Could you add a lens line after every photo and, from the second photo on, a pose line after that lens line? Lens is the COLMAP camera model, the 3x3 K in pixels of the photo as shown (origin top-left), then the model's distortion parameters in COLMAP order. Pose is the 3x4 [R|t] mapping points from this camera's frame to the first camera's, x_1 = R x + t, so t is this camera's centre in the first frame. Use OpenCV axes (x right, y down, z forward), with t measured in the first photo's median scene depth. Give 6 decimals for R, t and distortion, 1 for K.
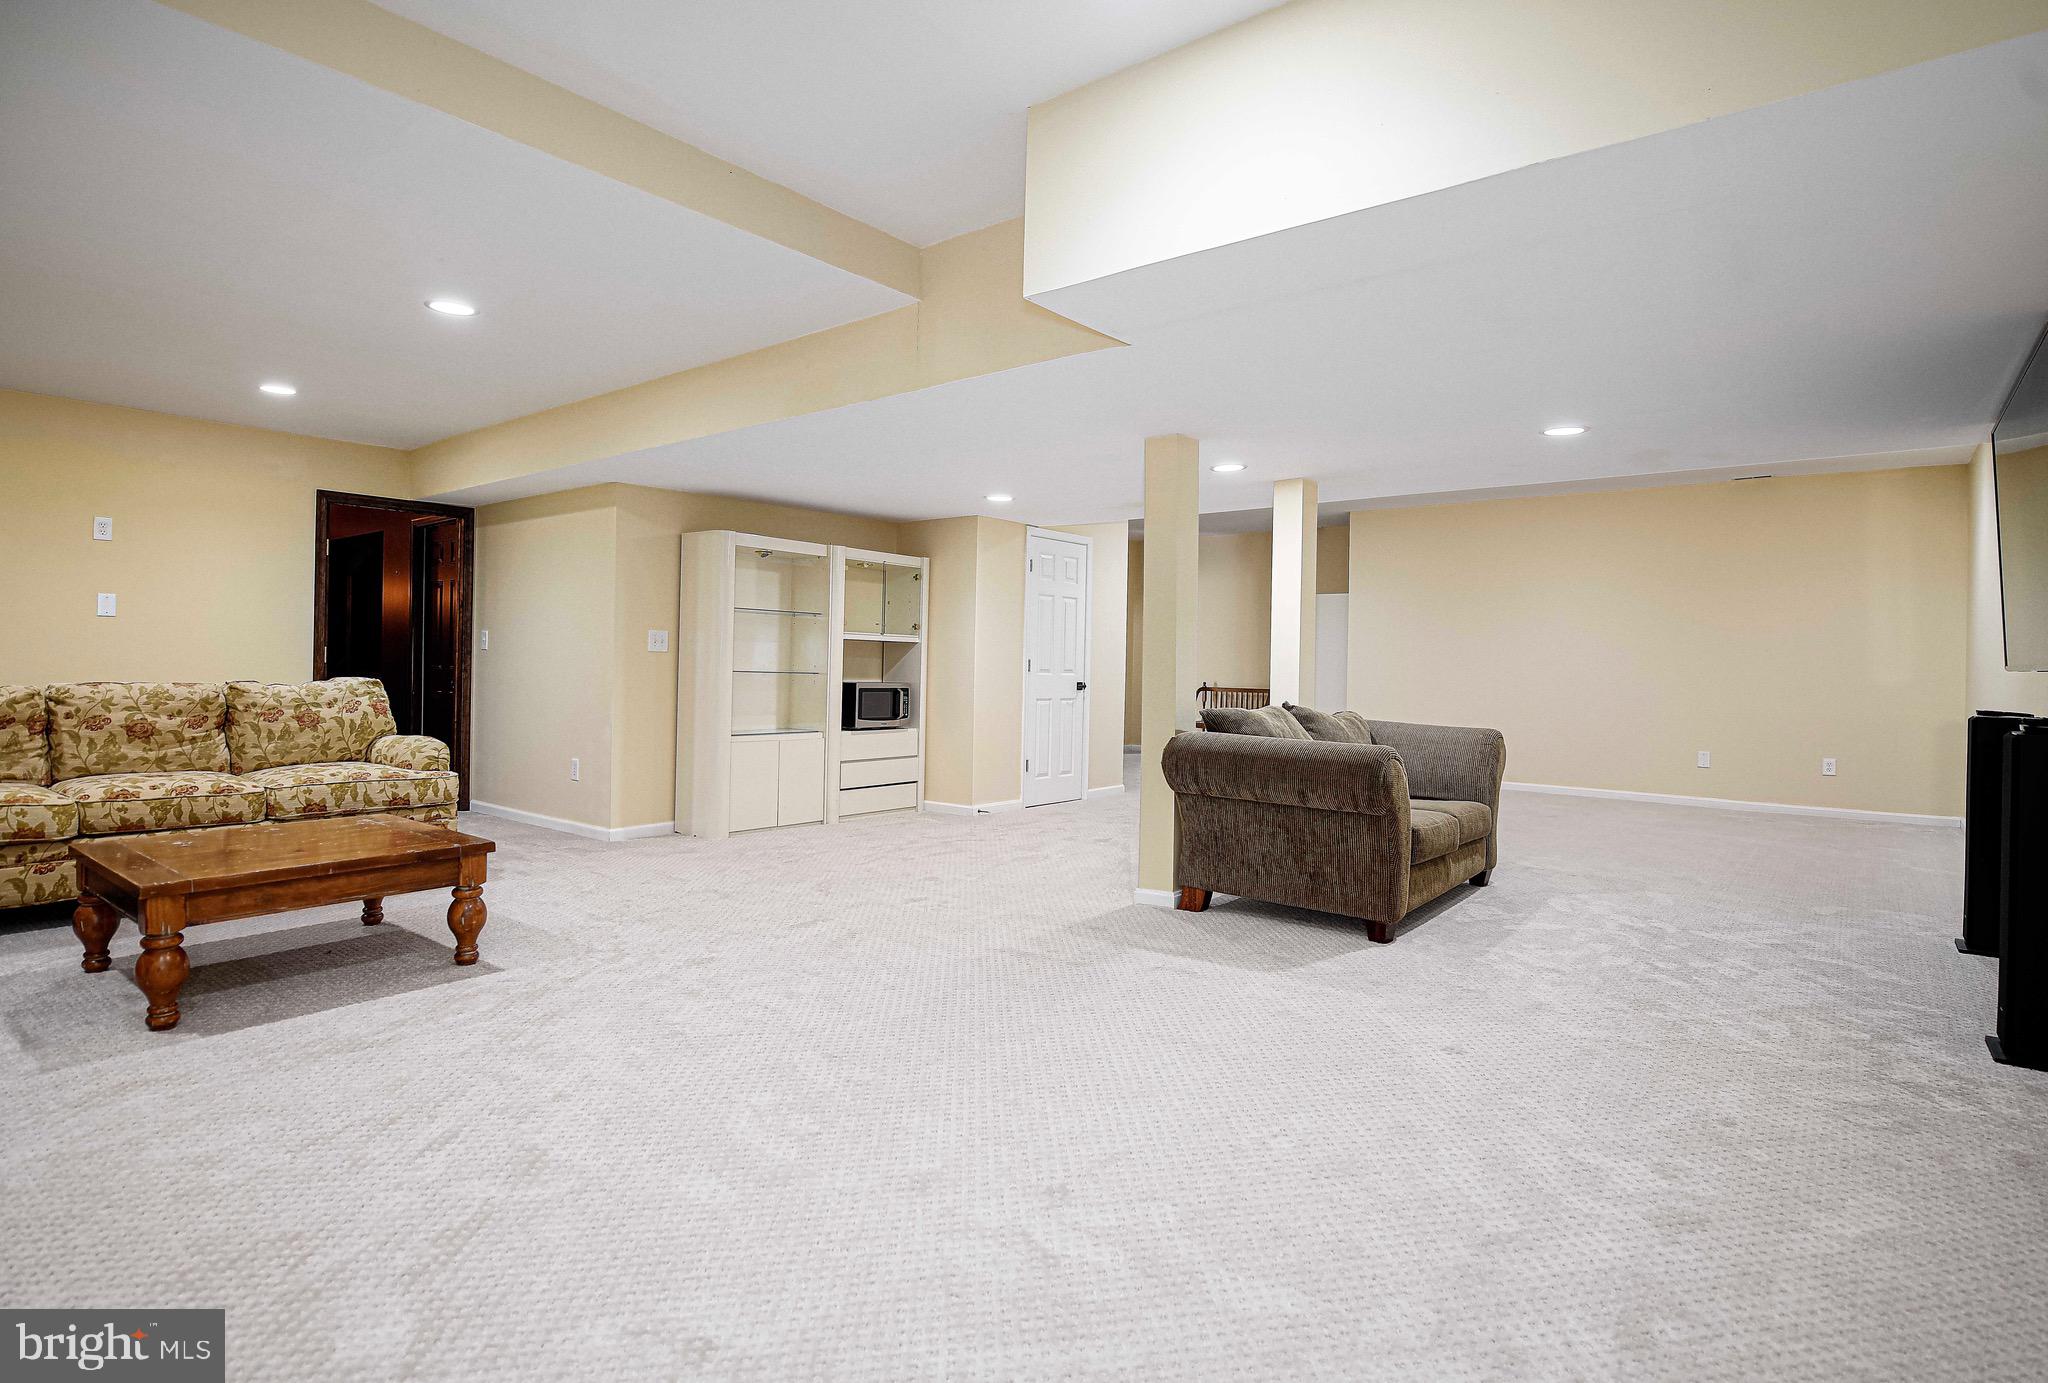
lens RADIAL K [[1039.7, 0, 1024.7], [0, 1039.7, 664.9], [0, 0, 1]] dist [-0.000921, -0.000053]
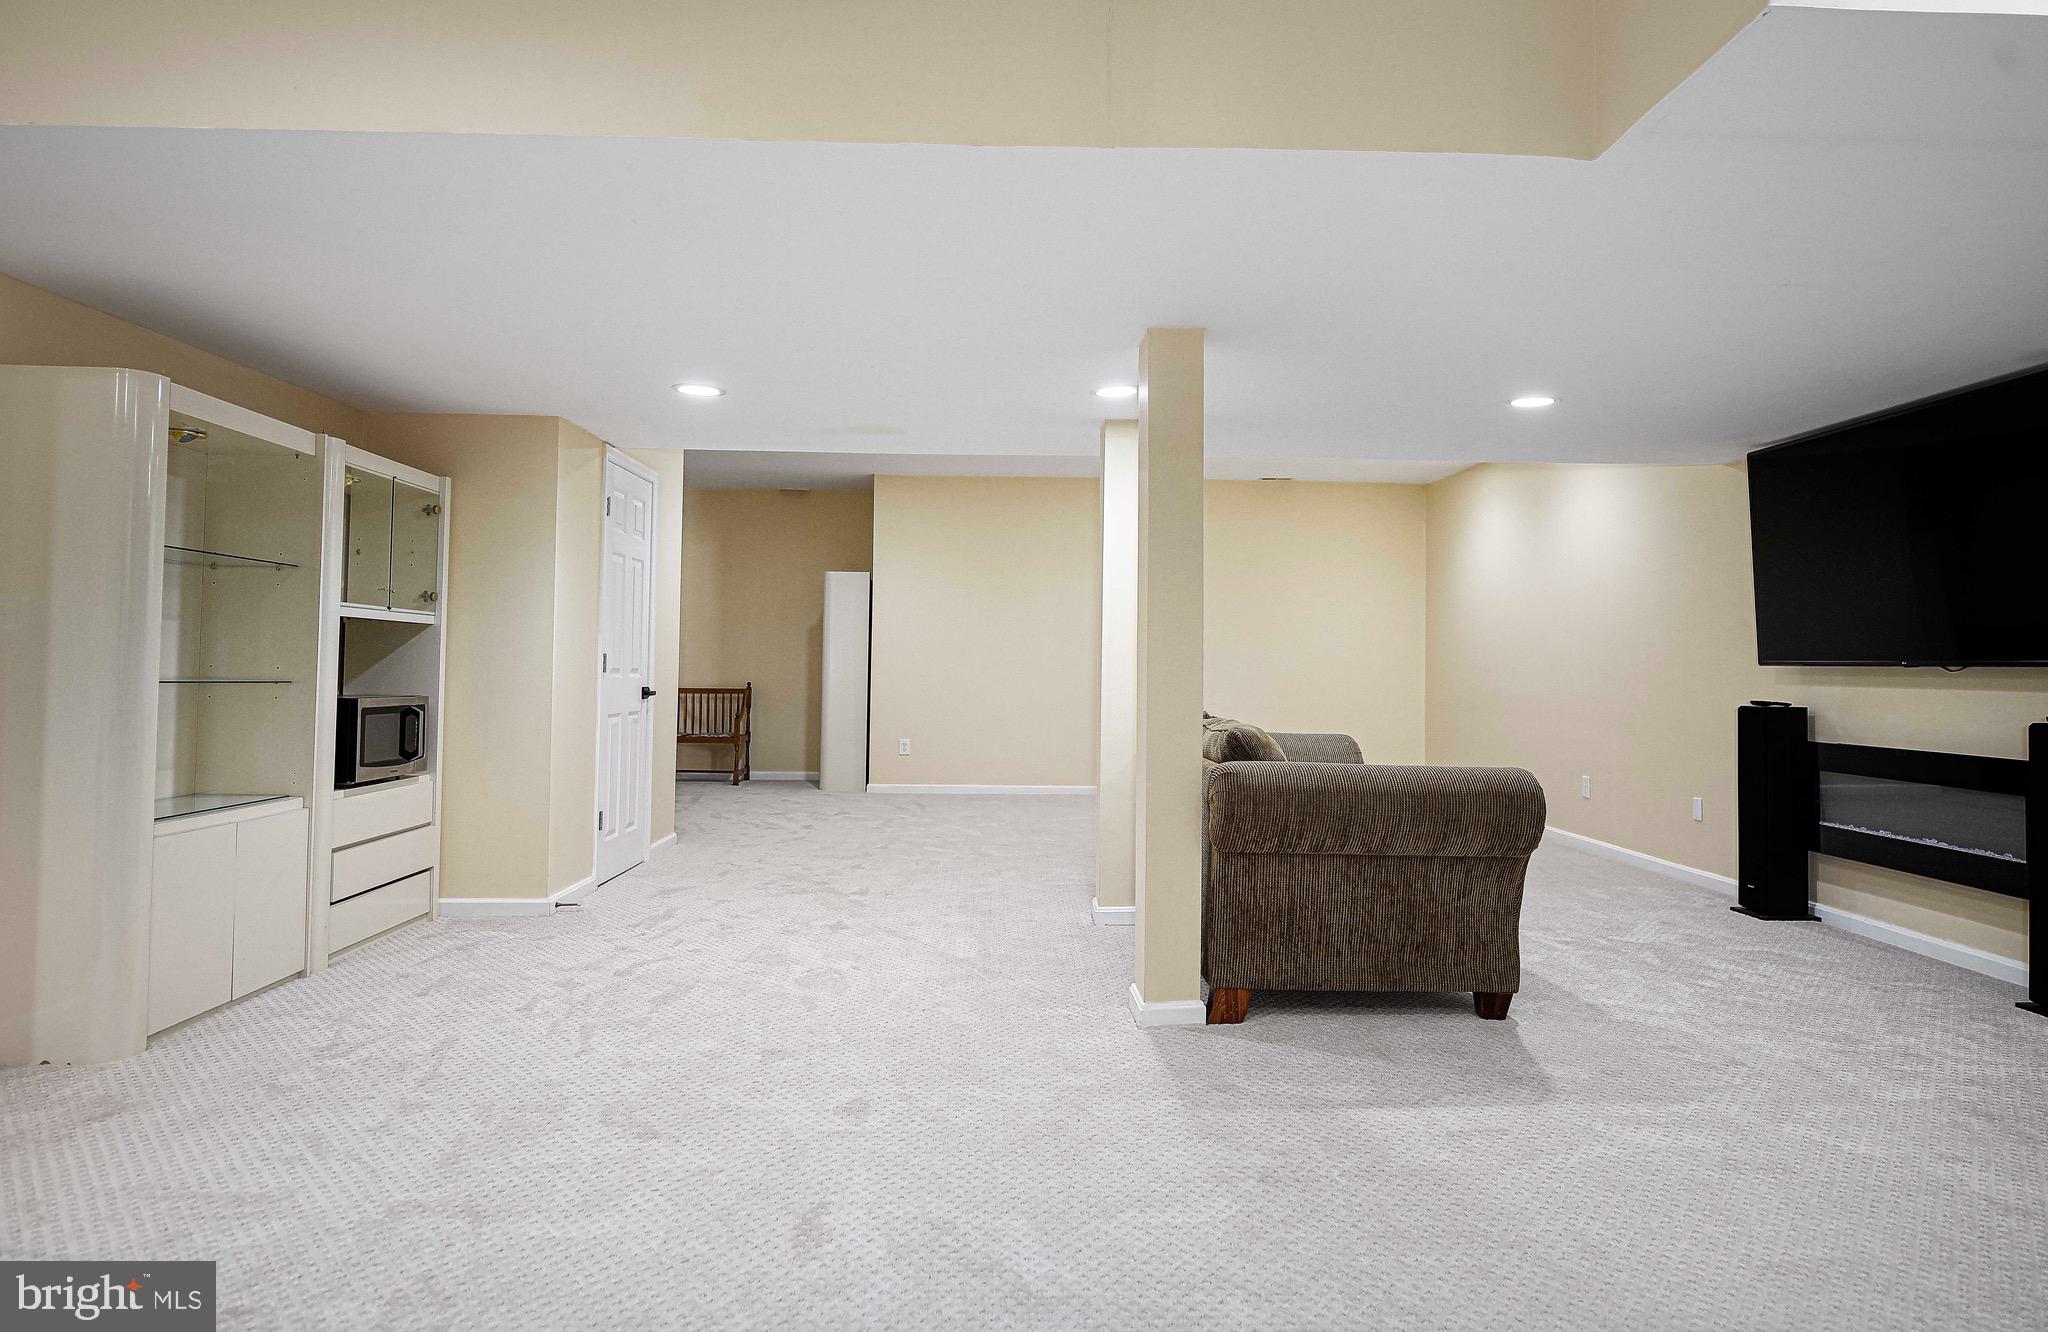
lens RADIAL K [[1175.6, 0, 1025.7], [0, 1175.6, 628.4], [0, 0, 1]] dist [0.003857, 0.000656]
pose [[0.765860, 0.011236, 0.642909, -0.289308], [0.002920, 0.999776, -0.020951, -0.004904], [-0.643001, 0.017923, 0.765656, 0.317155]]
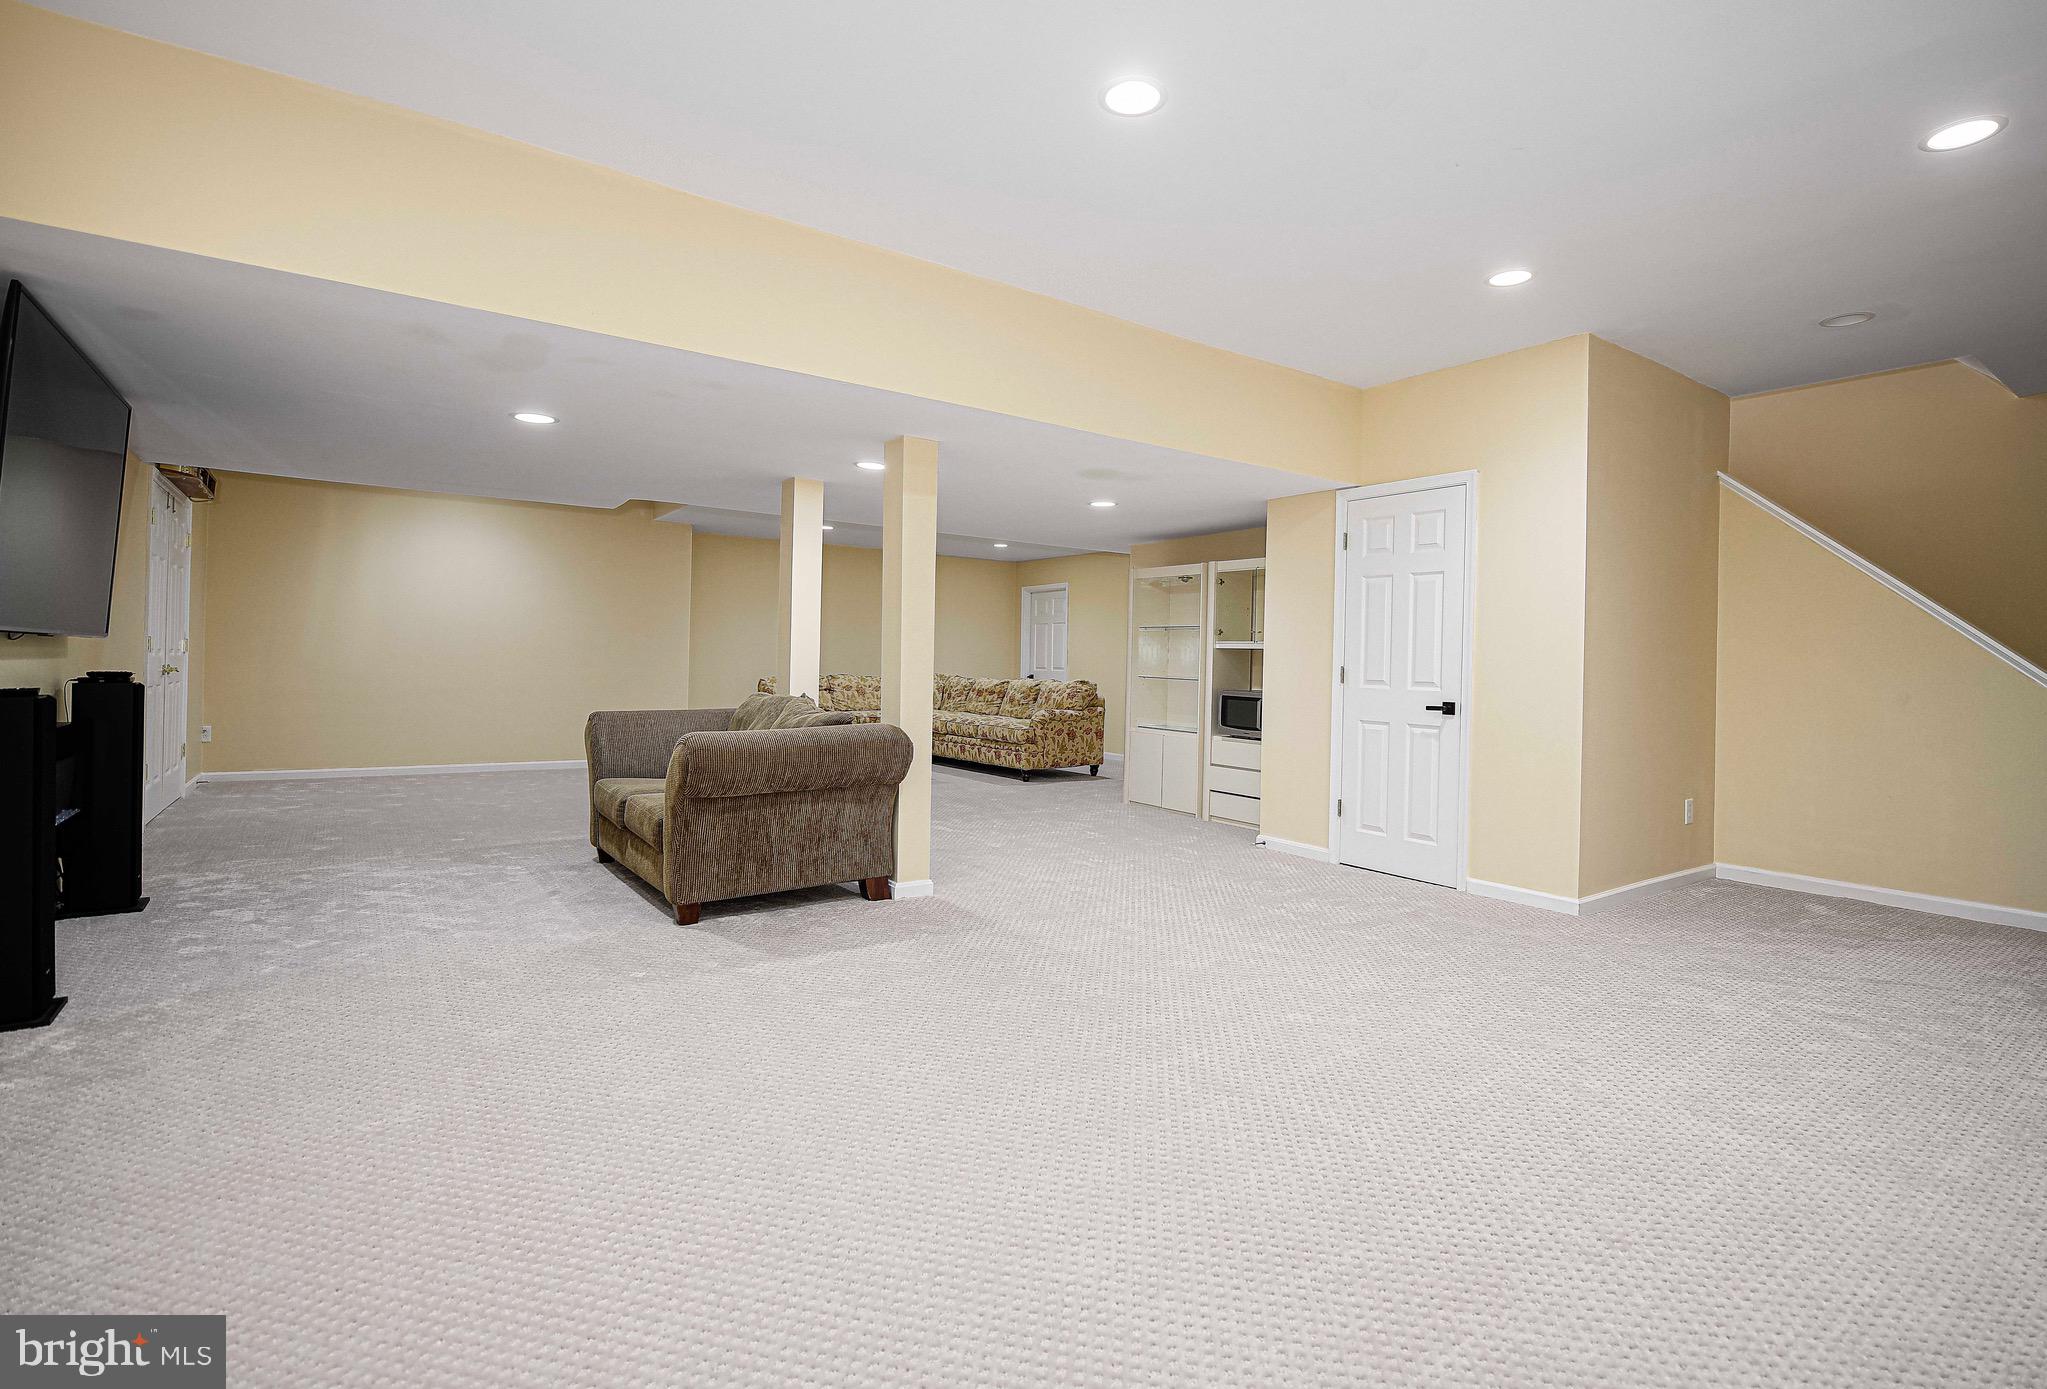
lens RADIAL K [[956.7, 0, 1021.8], [0, 956.7, 662.1], [0, 0, 1]] dist [0.000226, 0.000021]
pose [[-0.281513, -0.021402, -0.959319, 0.808830], [-0.022527, 0.999623, -0.015690, 0.008477], [0.959293, 0.017194, -0.281889, 1.076913]]
